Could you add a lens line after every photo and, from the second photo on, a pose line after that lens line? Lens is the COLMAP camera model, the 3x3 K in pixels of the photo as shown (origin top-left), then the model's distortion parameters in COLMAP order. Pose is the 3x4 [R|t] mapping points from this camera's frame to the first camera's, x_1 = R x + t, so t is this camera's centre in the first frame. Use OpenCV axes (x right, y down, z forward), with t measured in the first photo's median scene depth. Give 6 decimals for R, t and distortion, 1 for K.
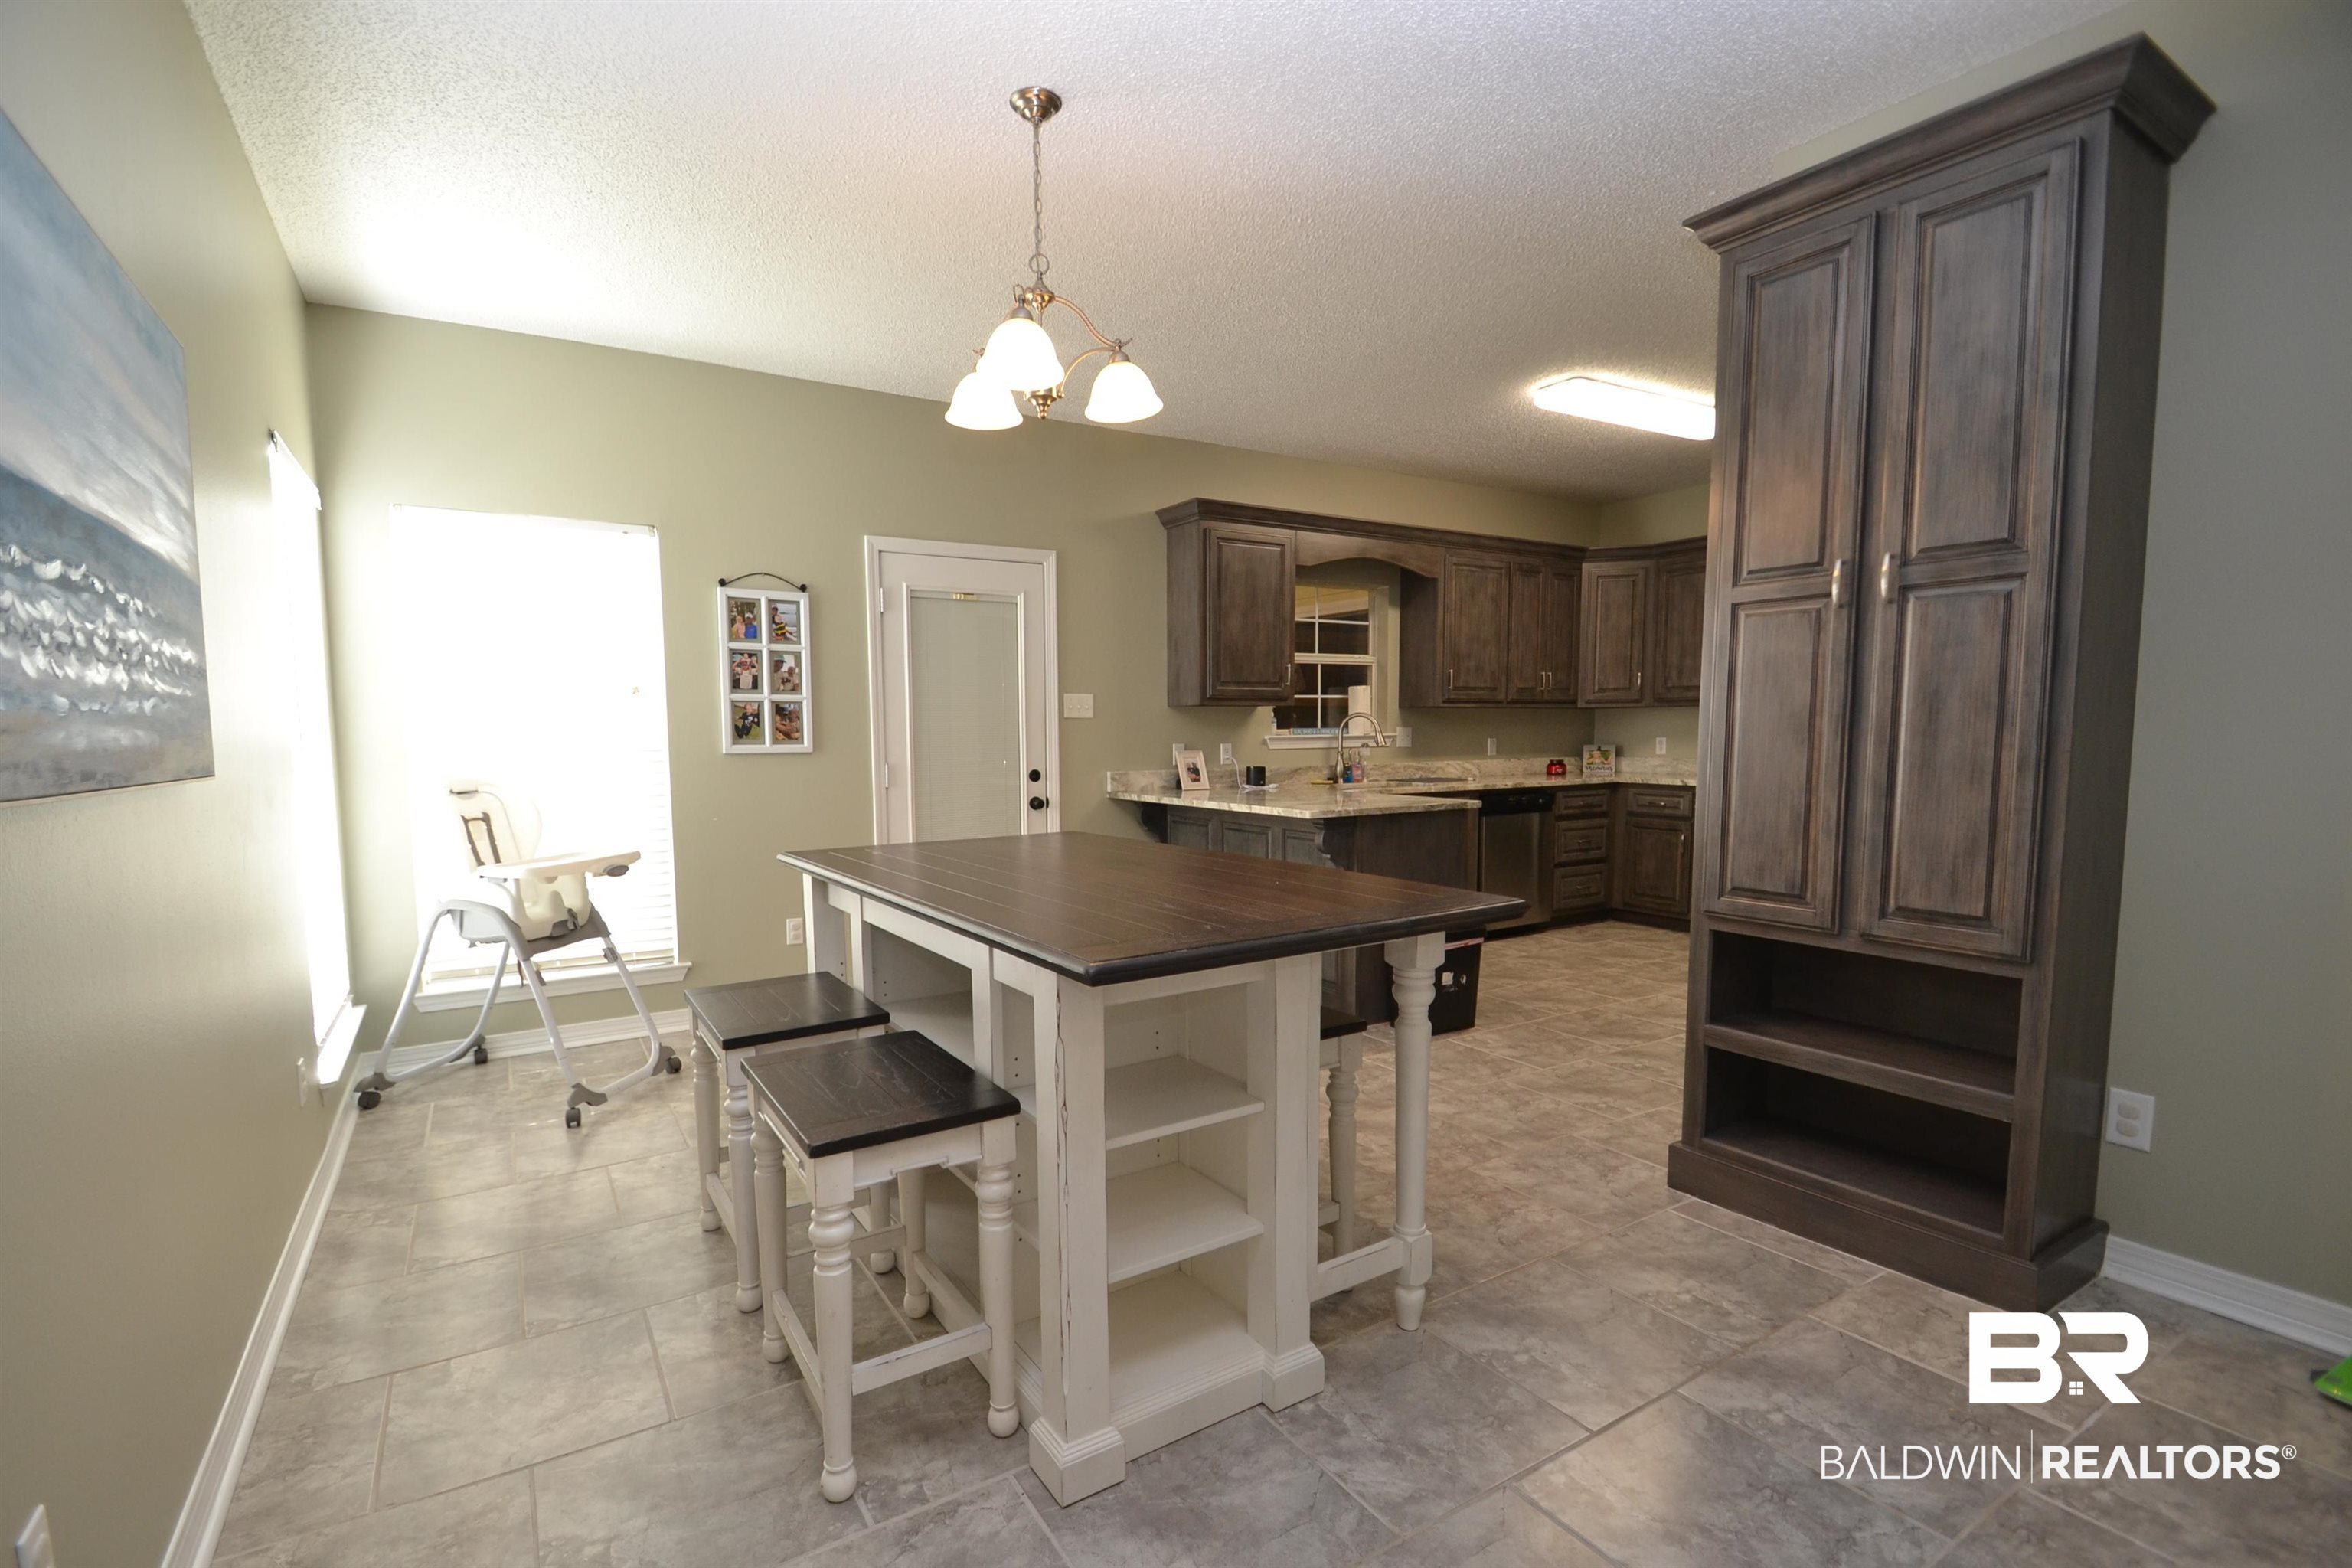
lens RADIAL K [[1056.7, 0, 1145.7], [0, 1056.7, 826.0], [0, 0, 1]] dist [-0.000370, -0.001177]
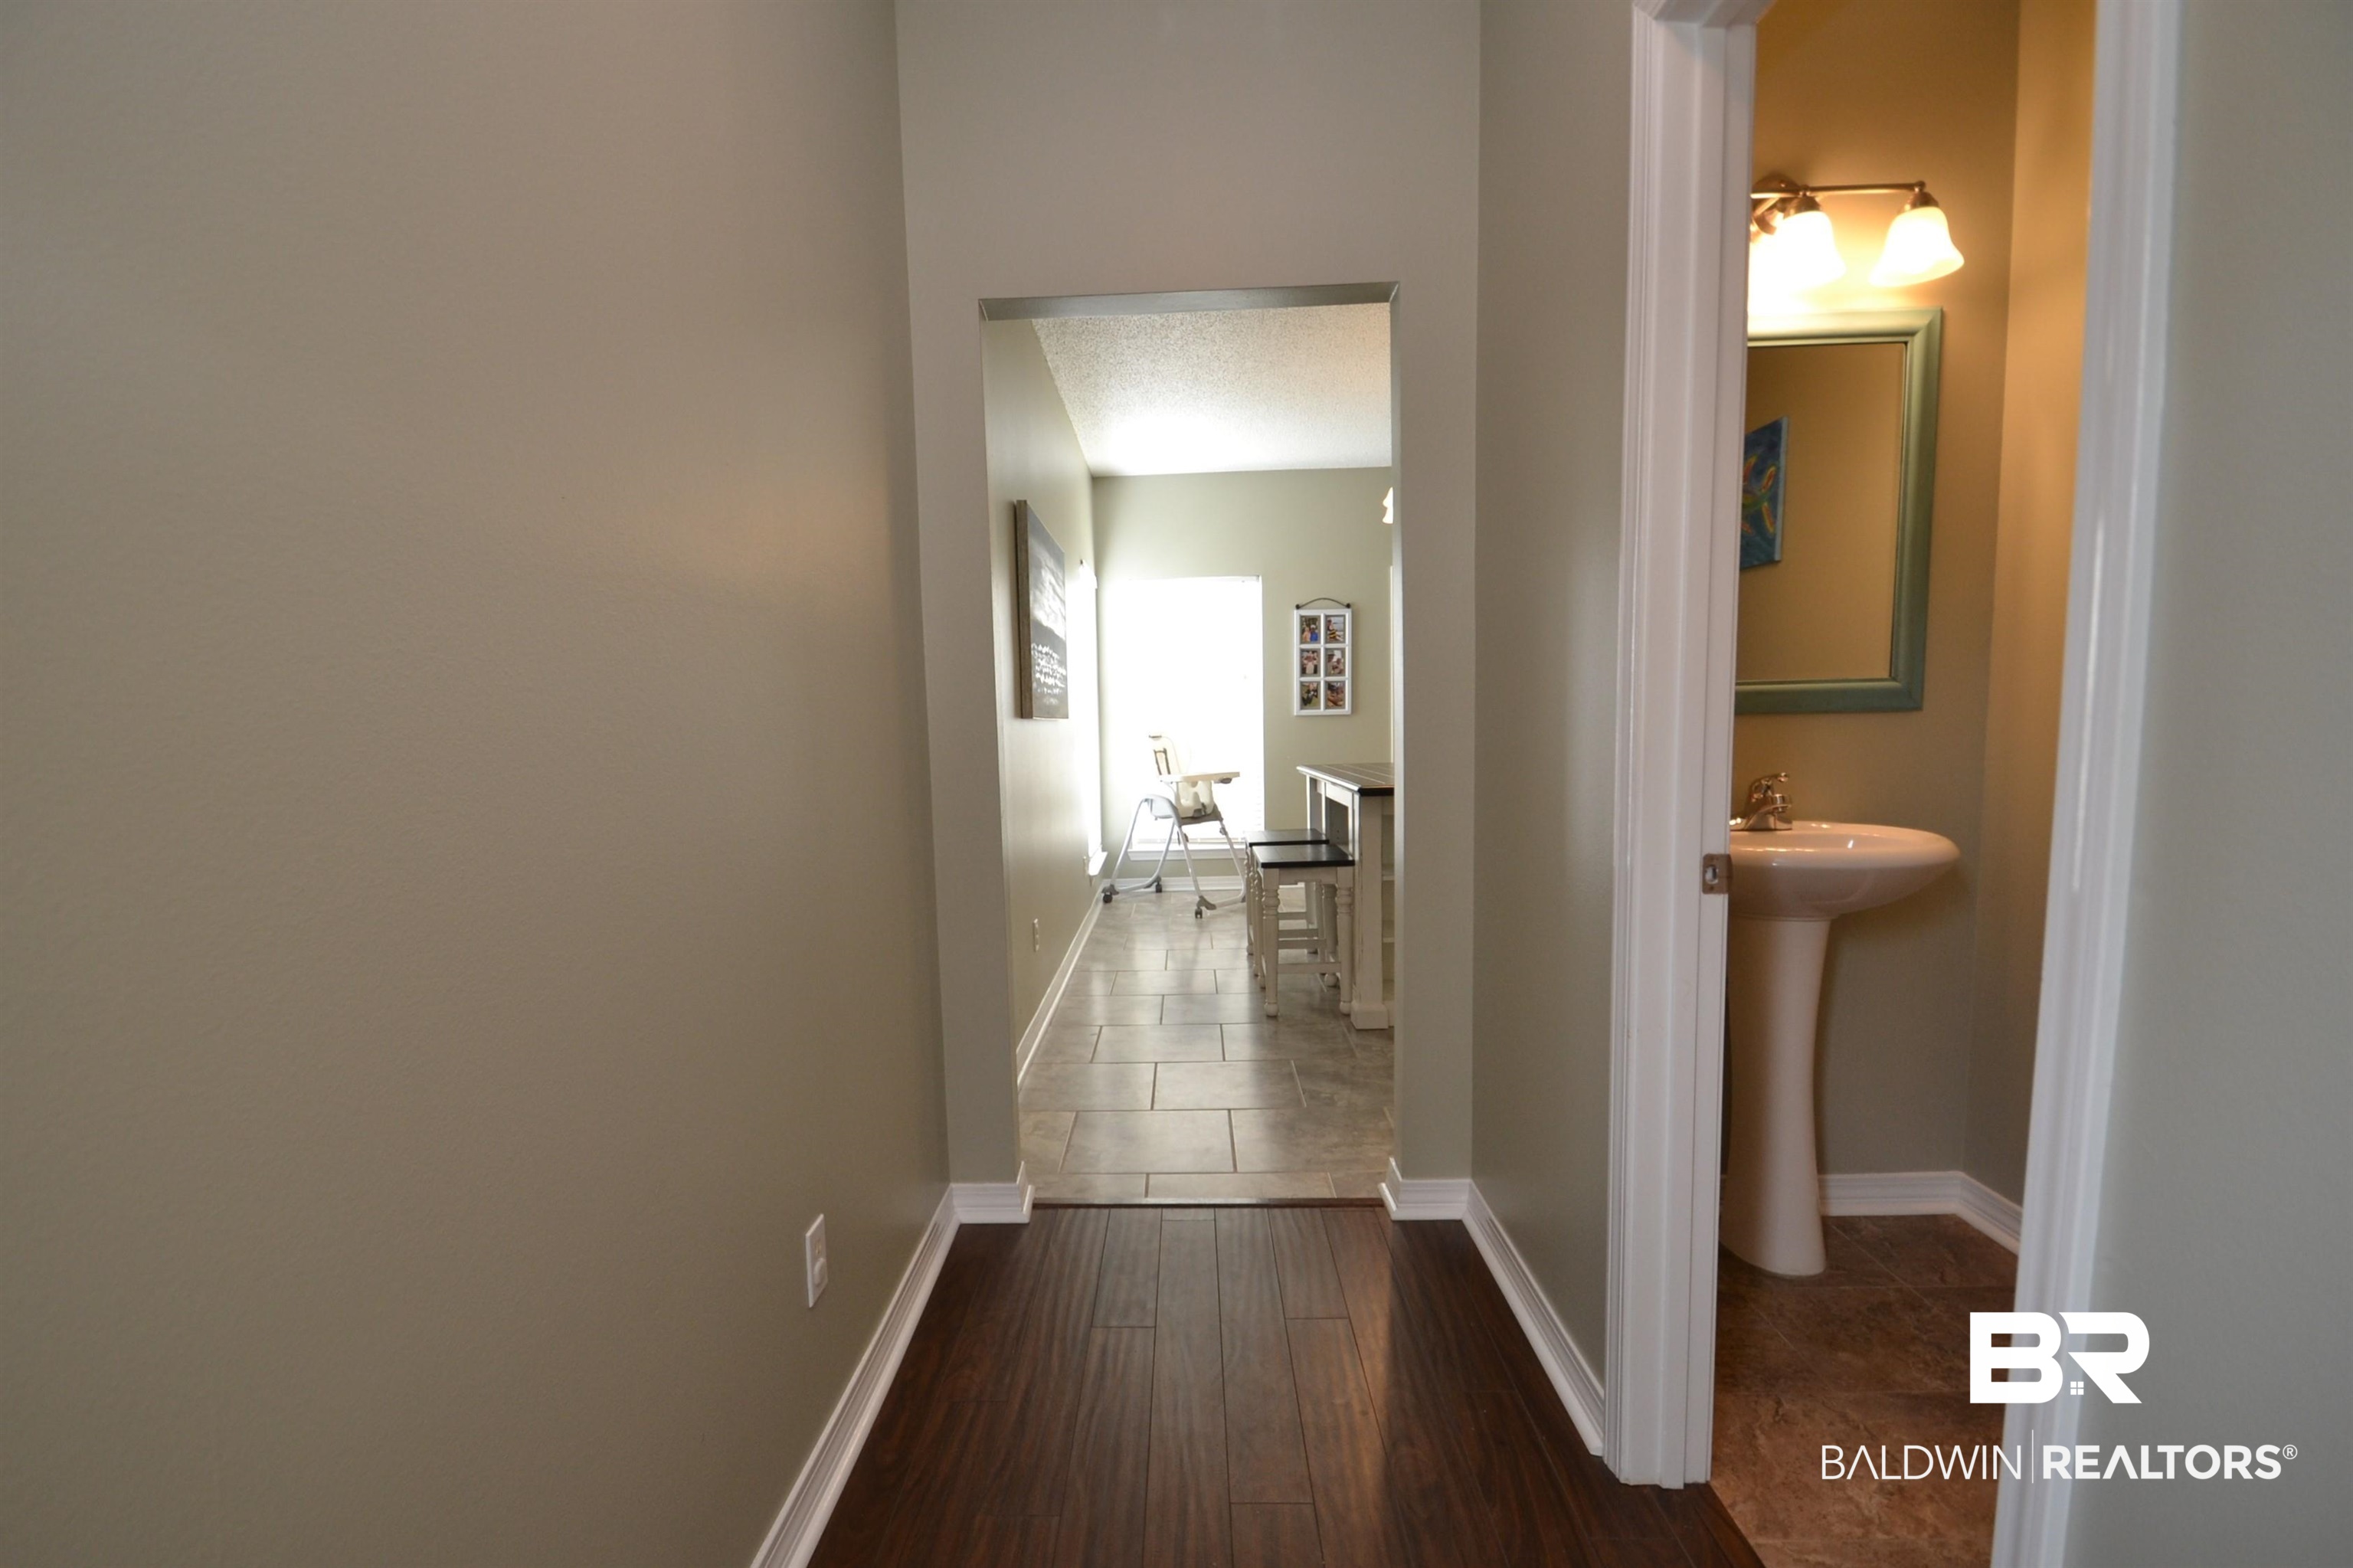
lens RADIAL K [[1057.2, 0, 1146.2], [0, 1057.2, 826.0], [0, 0, 1]] dist [-0.000370, -0.001177]
pose [[0.831115, 0.046024, -0.554192, 0.334766], [-0.033484, 0.998903, 0.032741, 0.058256], [0.555091, -0.008655, 0.831745, -0.490282]]
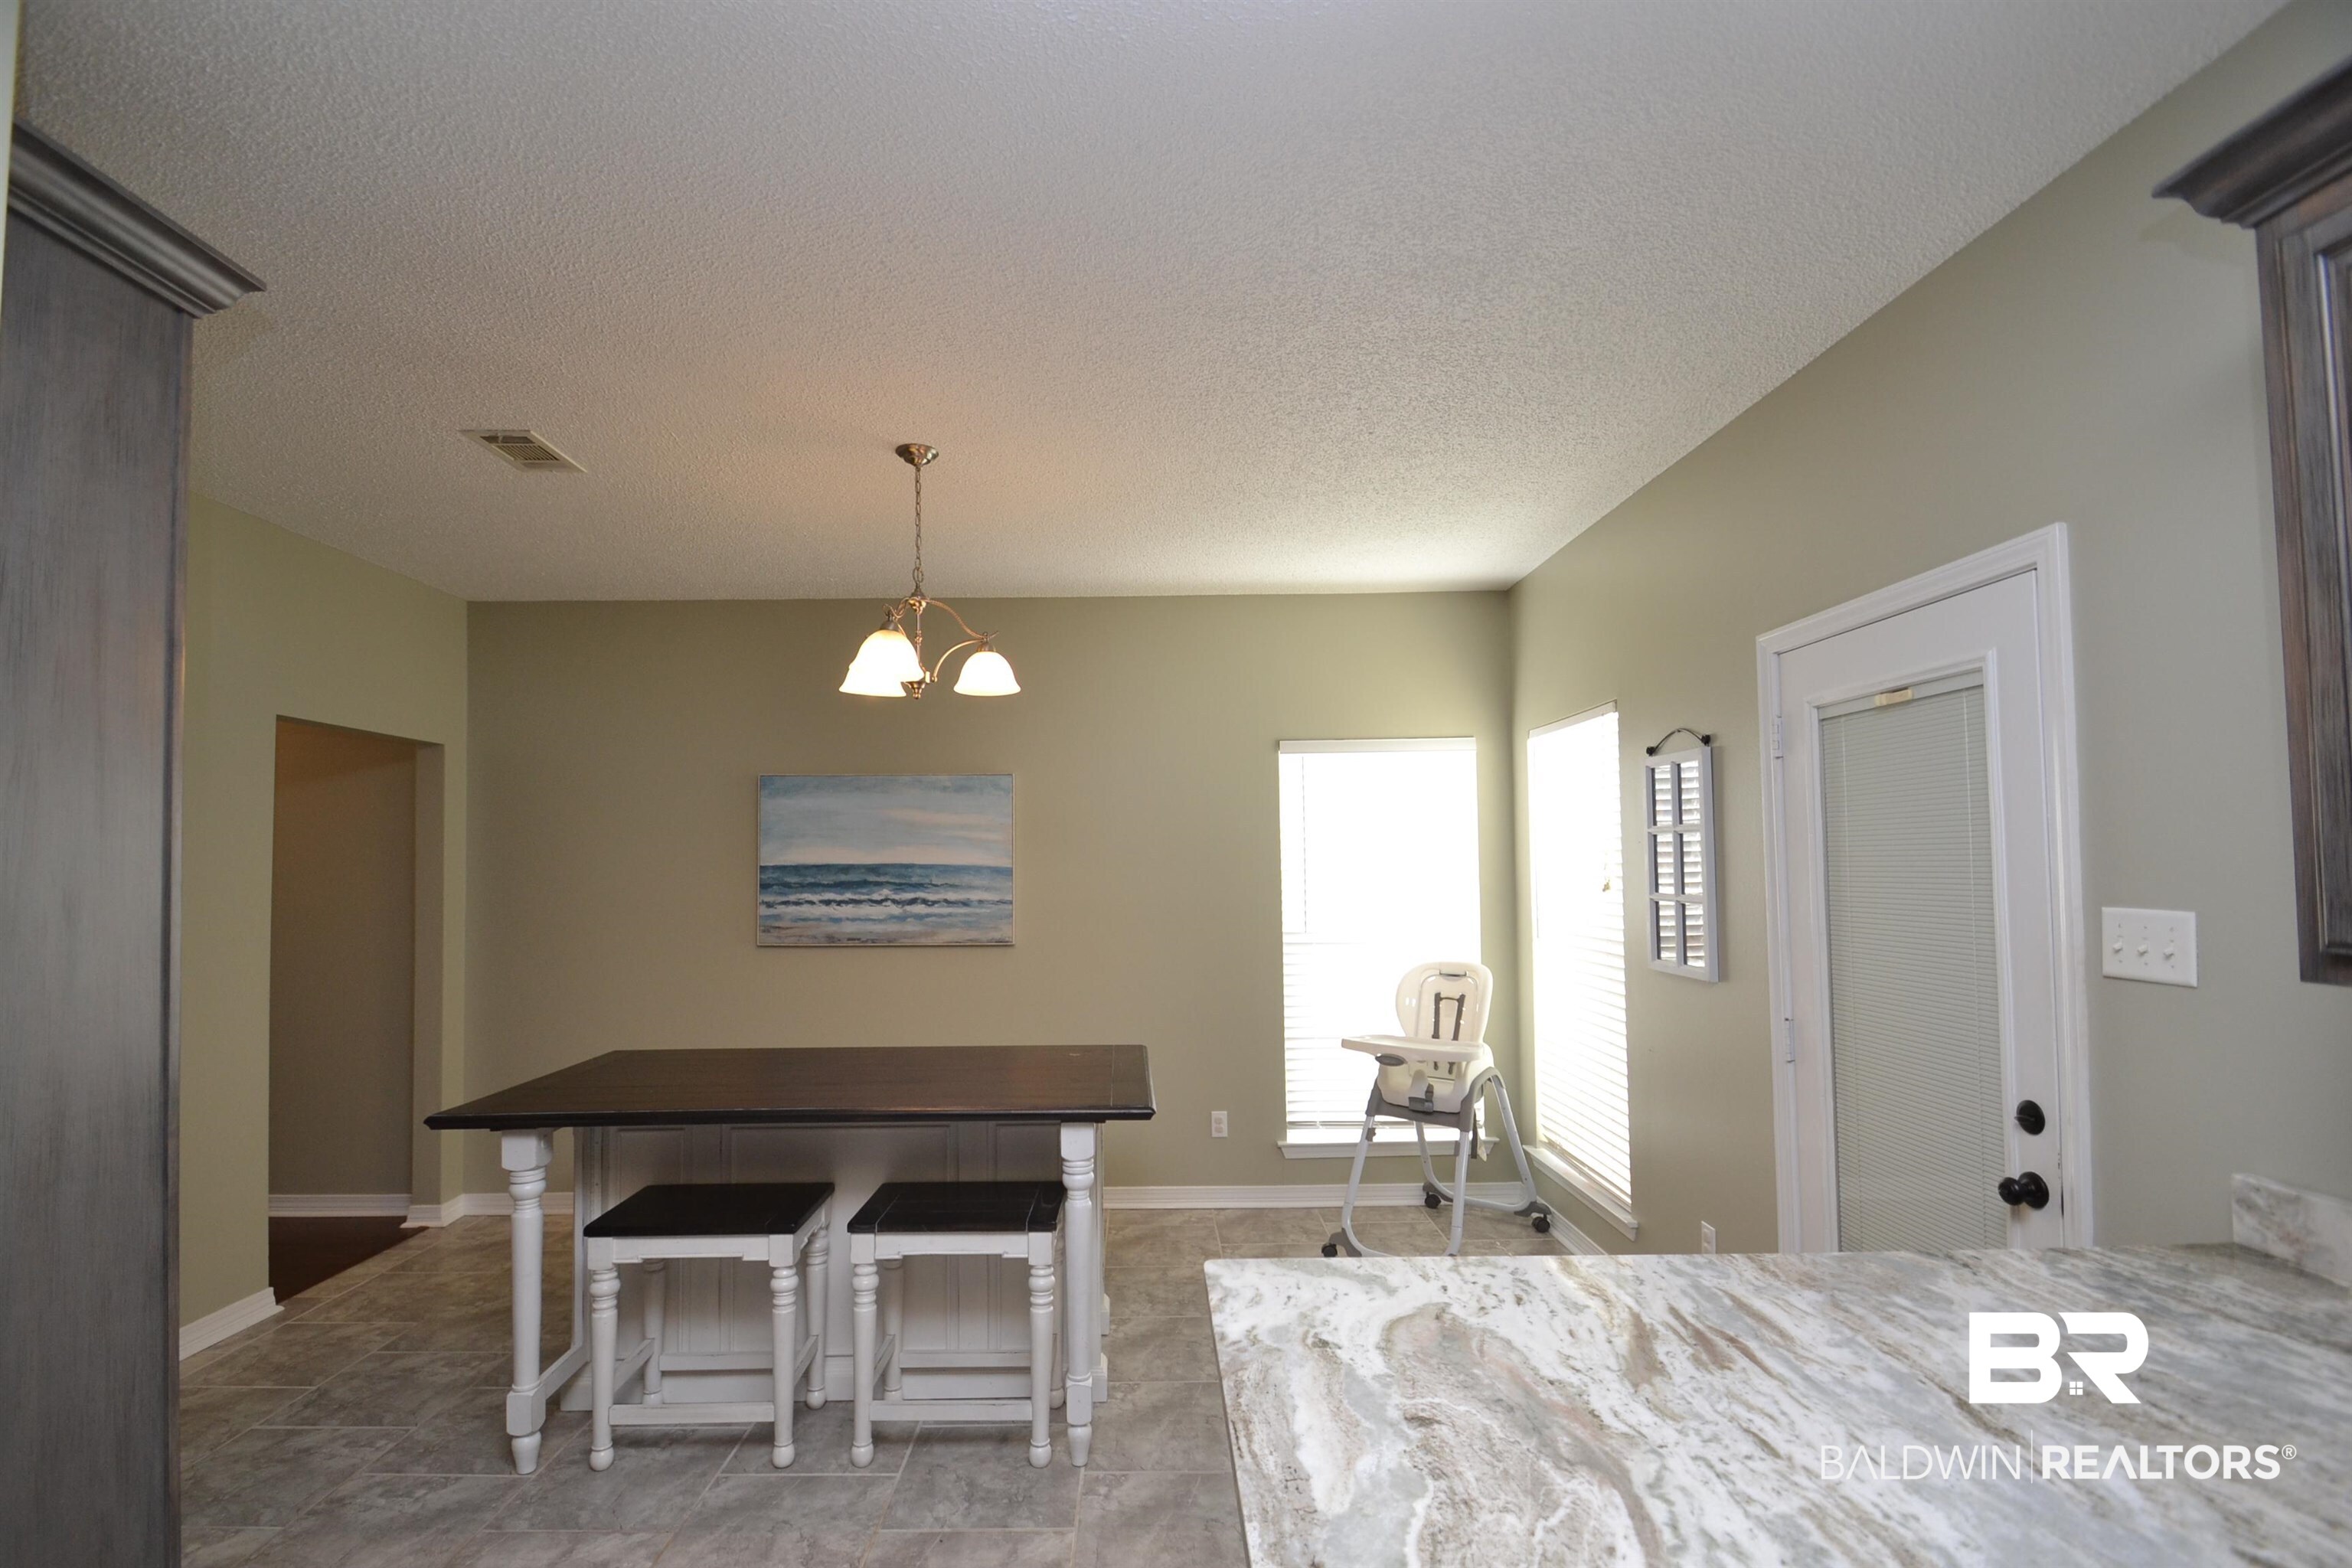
lens RADIAL K [[1056.7, 0, 1145.7], [0, 1056.7, 826.0], [0, 0, 1]] dist [-0.000370, -0.001177]
pose [[-0.527718, -0.016507, -0.849259, 0.509591], [-0.059666, 0.998062, 0.017676, -0.184686], [0.847321, 0.060000, -0.527680, 1.223415]]
